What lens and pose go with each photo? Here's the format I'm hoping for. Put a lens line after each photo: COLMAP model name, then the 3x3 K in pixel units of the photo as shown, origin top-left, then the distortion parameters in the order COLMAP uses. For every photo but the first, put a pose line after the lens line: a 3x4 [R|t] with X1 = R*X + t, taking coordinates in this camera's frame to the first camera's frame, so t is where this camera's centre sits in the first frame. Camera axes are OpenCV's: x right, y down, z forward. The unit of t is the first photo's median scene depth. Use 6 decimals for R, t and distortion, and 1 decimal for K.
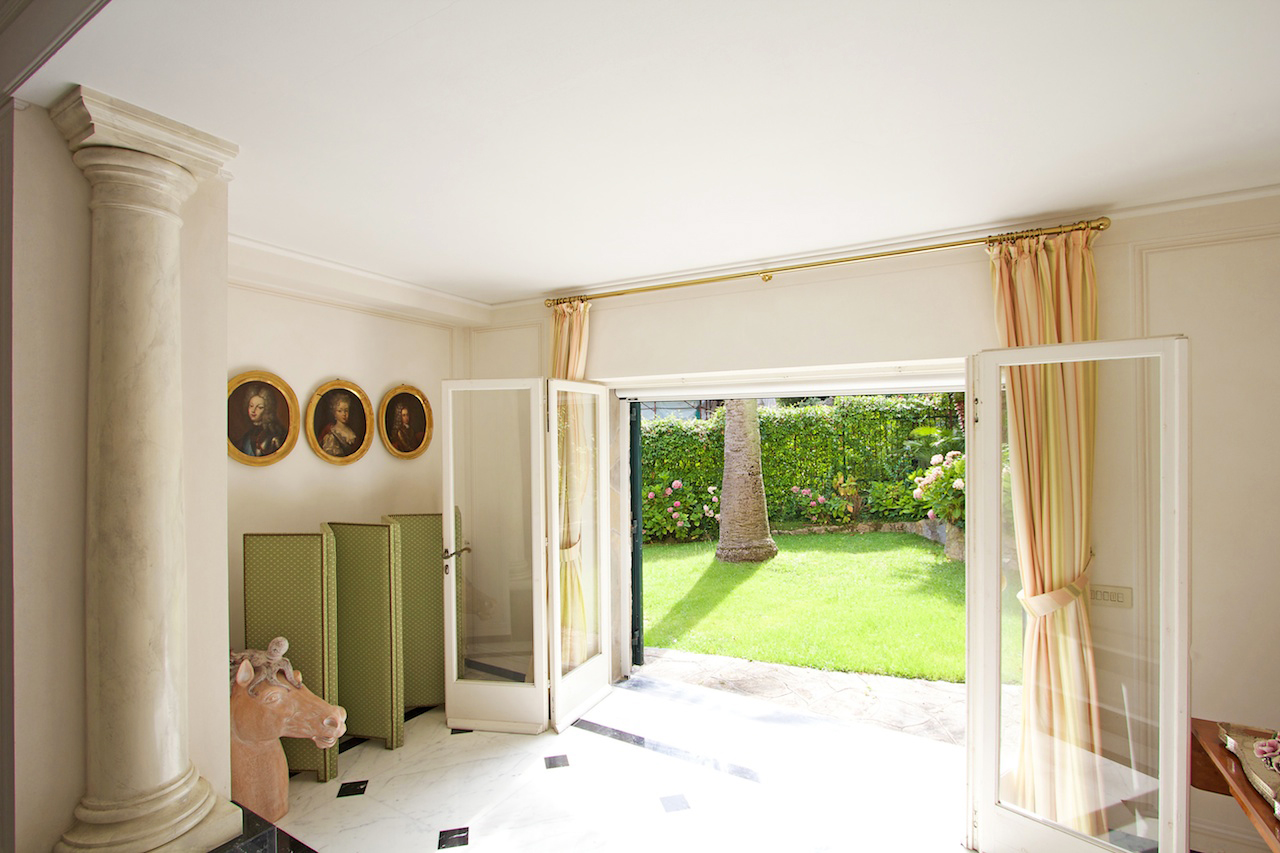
lens RADIAL K [[596.7, 0, 641.3], [0, 596.7, 437.8], [0, 0, 1]] dist [-0.019849, 0.001095]
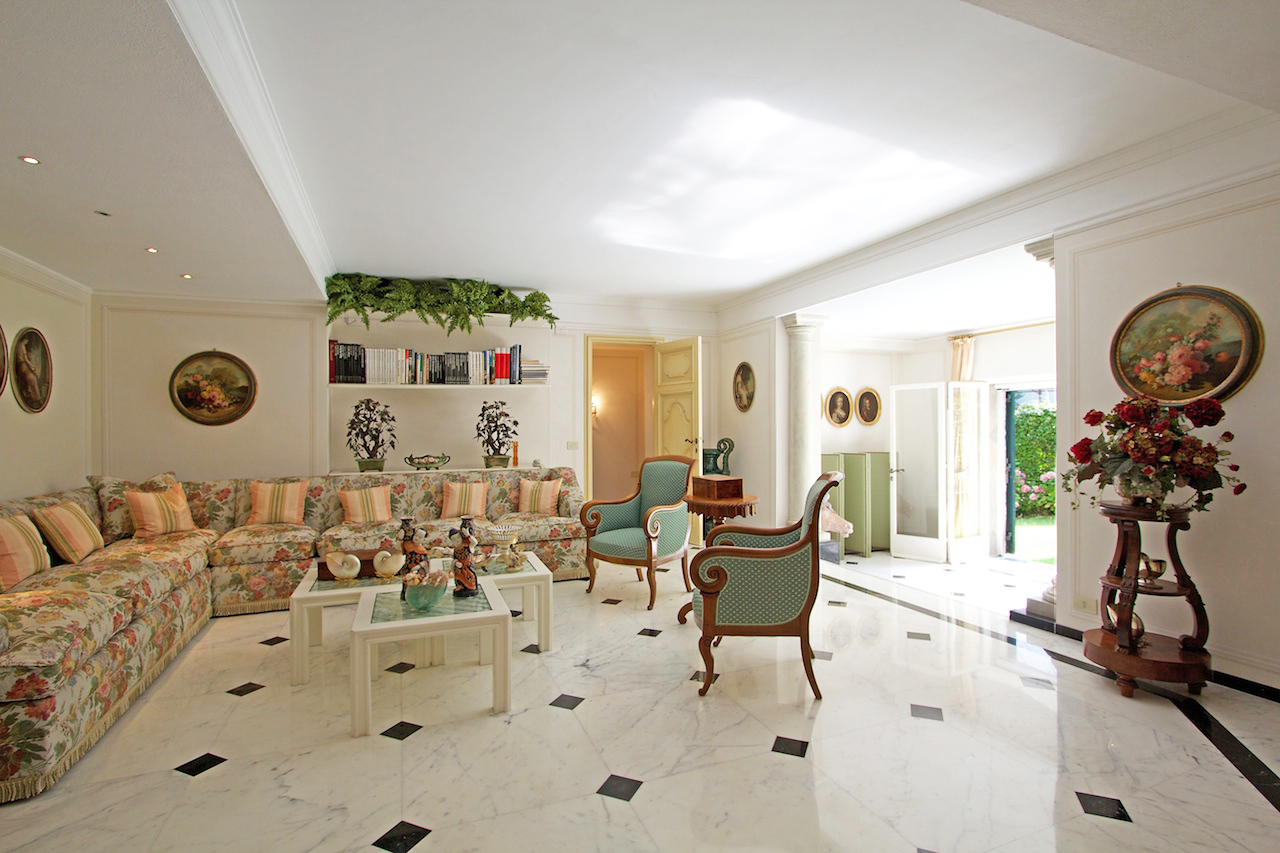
lens RADIAL K [[596.7, 0, 629.5], [0, 596.7, 443.5], [0, 0, 1]] dist [-0.019849, 0.001095]
pose [[0.777655, 0.009803, -0.628615, 0.237121], [0.007084, 0.999678, 0.024353, 0.043328], [0.628652, -0.023391, 0.777335, -1.079547]]
